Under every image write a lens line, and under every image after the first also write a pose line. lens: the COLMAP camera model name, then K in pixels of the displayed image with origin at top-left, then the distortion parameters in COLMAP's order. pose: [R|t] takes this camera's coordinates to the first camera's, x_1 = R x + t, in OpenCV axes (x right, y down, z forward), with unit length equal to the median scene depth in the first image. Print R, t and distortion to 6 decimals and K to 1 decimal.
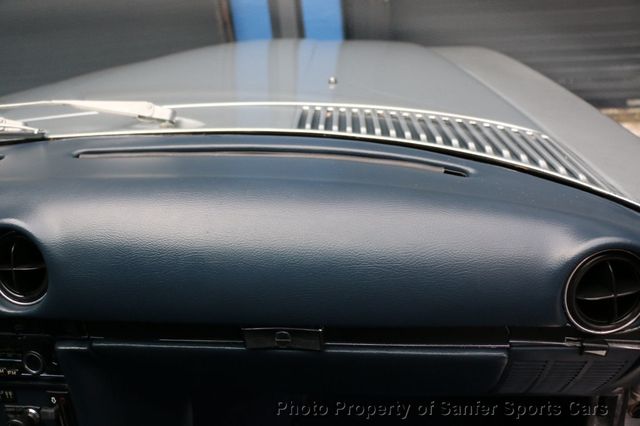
lens RADIAL K [[510.5, 0, 317.3], [0, 510.5, 214.2], [0, 0, 1]] dist [-0.176573, 0.123171]
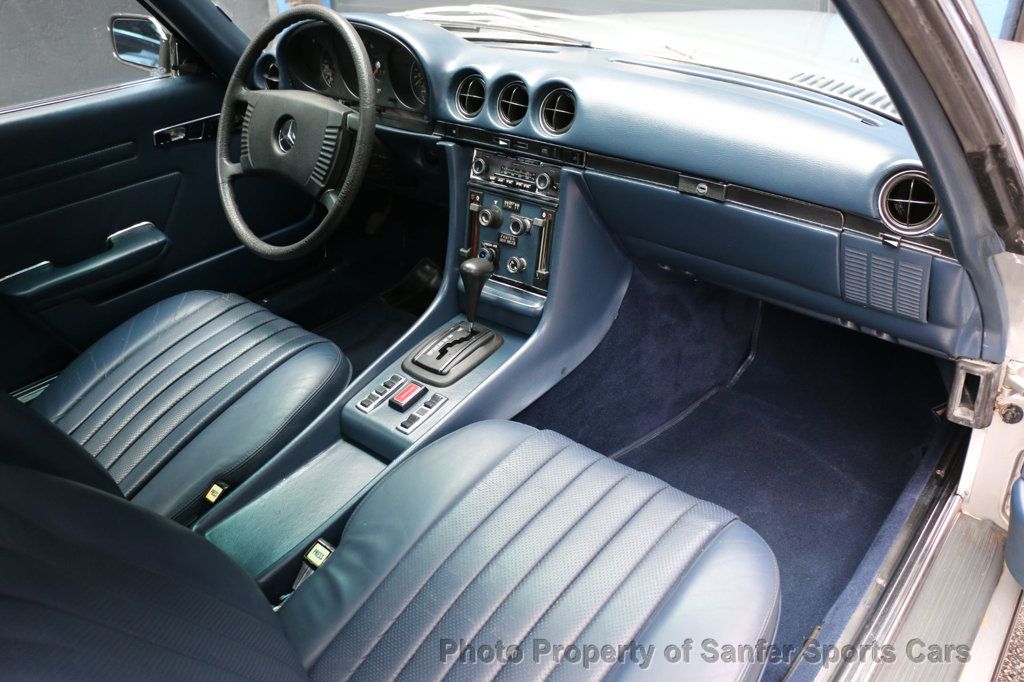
lens RADIAL K [[816.9, 0, 510.9], [0, 816.9, 339.7], [0, 0, 1]] dist [-0.176573, 0.123171]
pose [[0.832359, 0.333974, -0.442312, 0.584189], [-0.299932, 0.942528, 0.147247, 0.421310], [0.466068, 0.010101, 0.884691, -1.222350]]
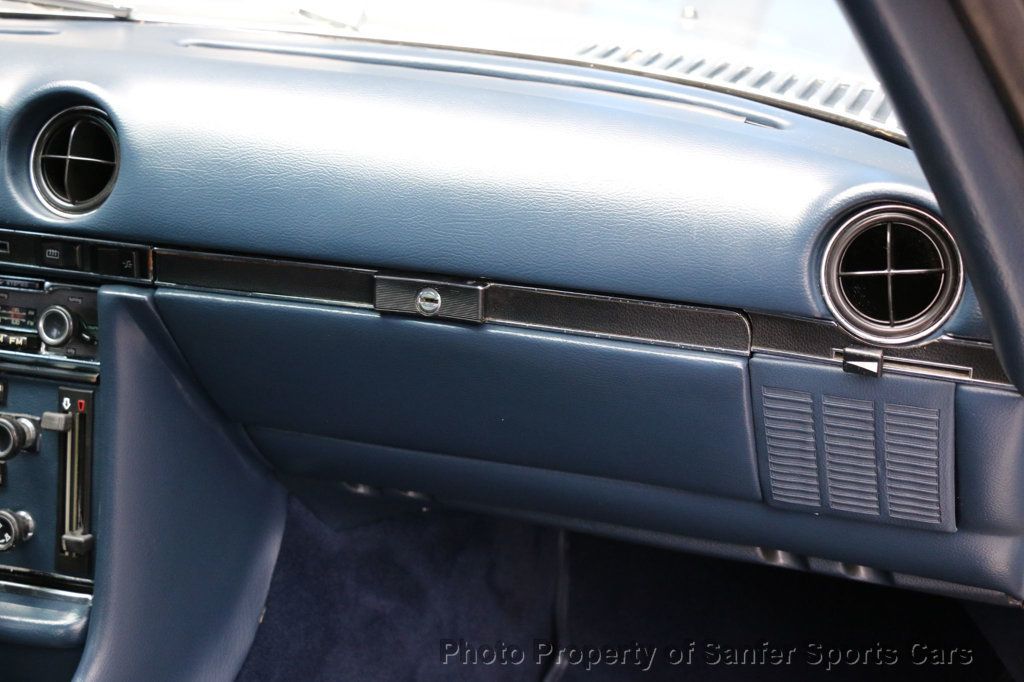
lens RADIAL K [[1654.6, 0, 507.4], [0, 1654.6, 338.4], [0, 0, 1]] dist [0.086331, 0.000000]
pose [[0.963921, 0.157429, -0.214646, 0.447872], [-0.183581, 0.977077, -0.107792, 0.443461], [0.192756, 0.143308, 0.970726, -0.986273]]
